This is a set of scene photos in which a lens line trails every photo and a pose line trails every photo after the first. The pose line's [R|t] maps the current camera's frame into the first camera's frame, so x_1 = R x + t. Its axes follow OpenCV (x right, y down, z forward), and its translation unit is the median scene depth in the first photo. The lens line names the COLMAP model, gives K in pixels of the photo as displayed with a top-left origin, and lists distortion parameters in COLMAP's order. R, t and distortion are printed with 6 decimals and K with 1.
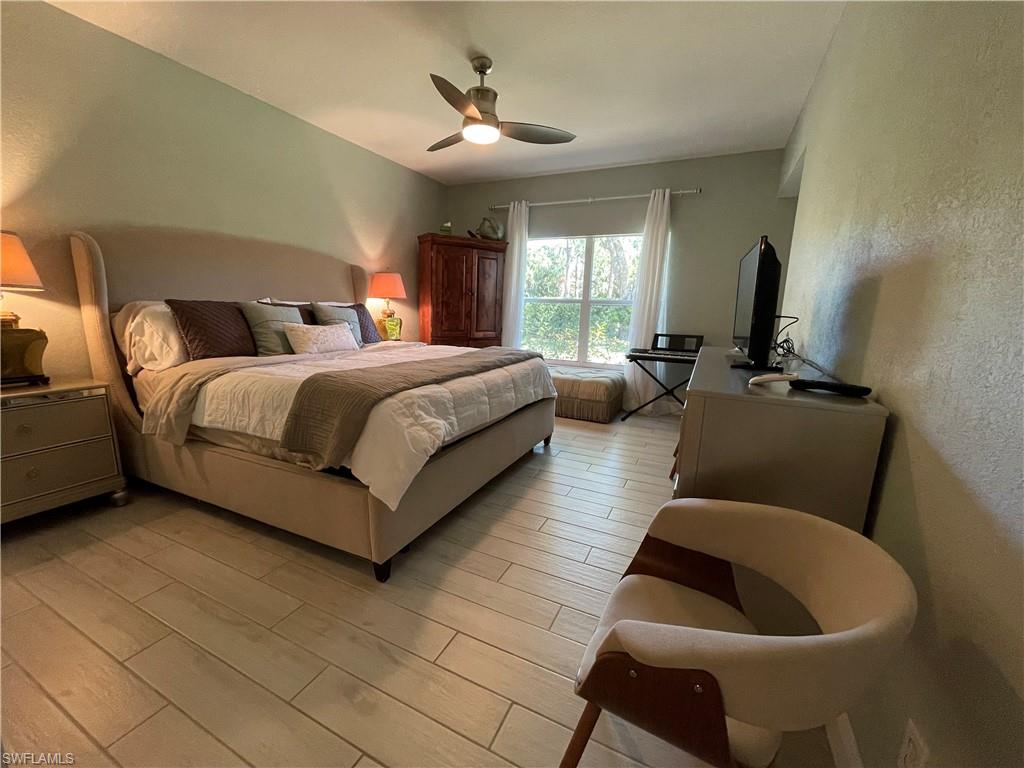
lens RADIAL K [[414.7, 0, 512.1], [0, 414.7, 380.6], [0, 0, 1]] dist [-0.001722, 0.000257]
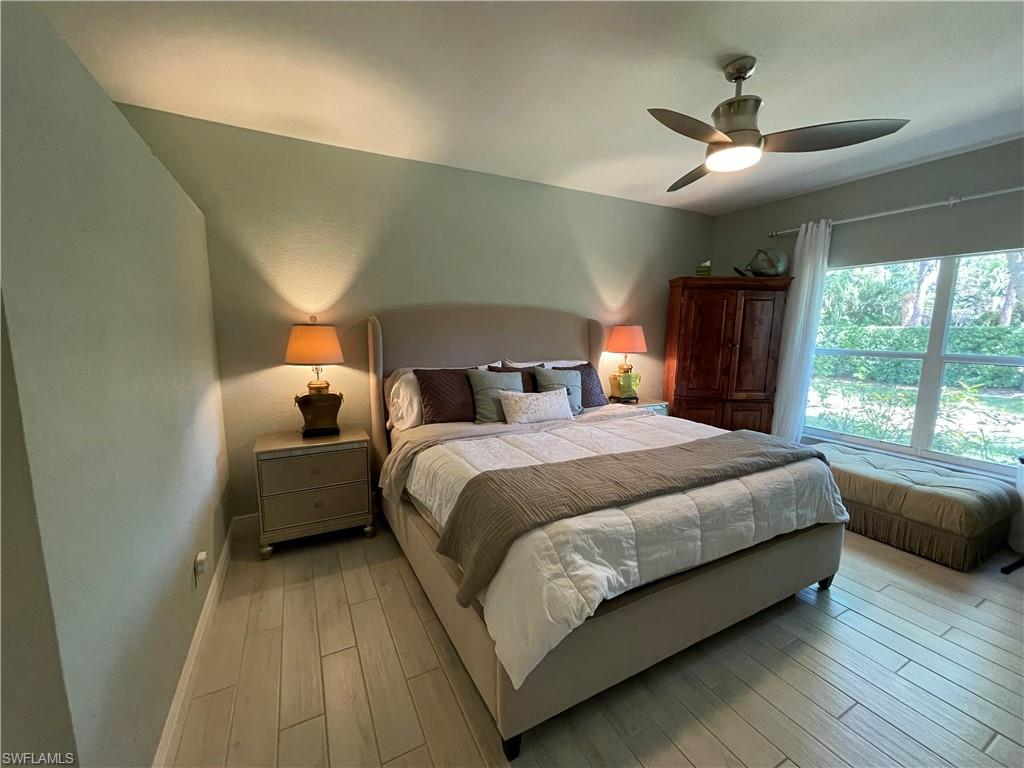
lens RADIAL K [[414.7, 0, 507.5], [0, 414.7, 383.1], [0, 0, 1]] dist [-0.001722, 0.000257]
pose [[0.797618, 0.062433, -0.599923, 0.062895], [-0.096794, 0.994987, -0.025146, -0.113936], [0.595345, 0.078126, 0.799663, 0.162885]]
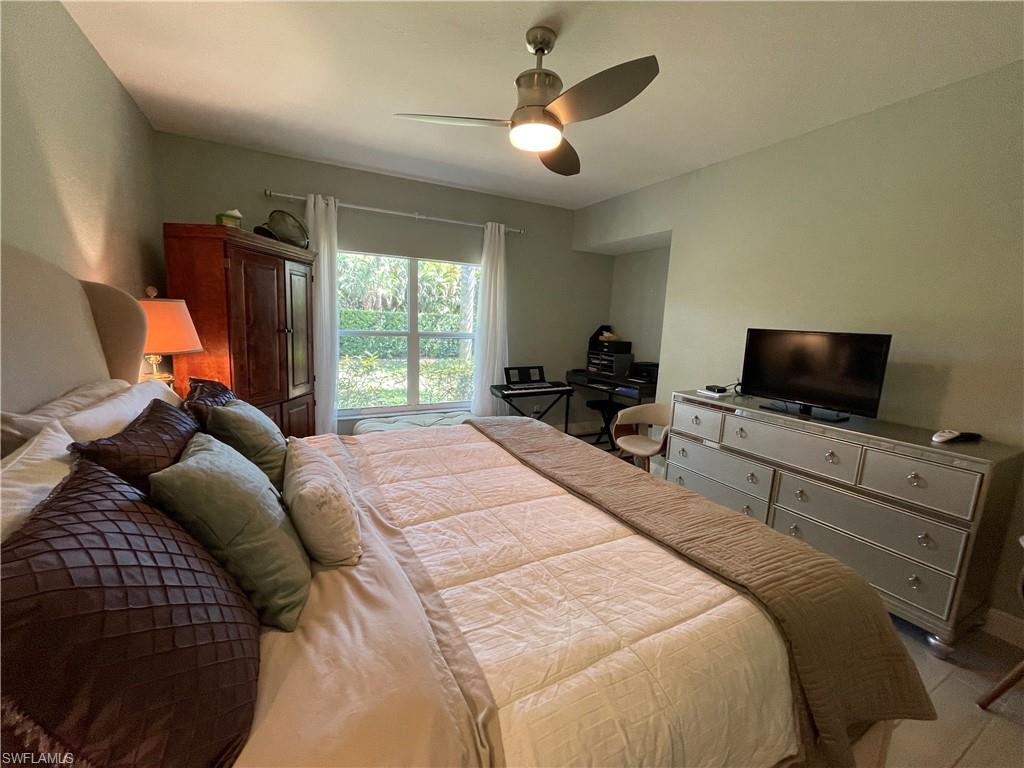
lens RADIAL K [[414.7, 0, 514.0], [0, 414.7, 379.0], [0, 0, 1]] dist [-0.001722, 0.000257]
pose [[0.591388, -0.122758, 0.796989, -0.618418], [0.125162, 0.990341, 0.059666, -0.200949], [-0.796615, 0.064467, 0.601040, 0.541294]]
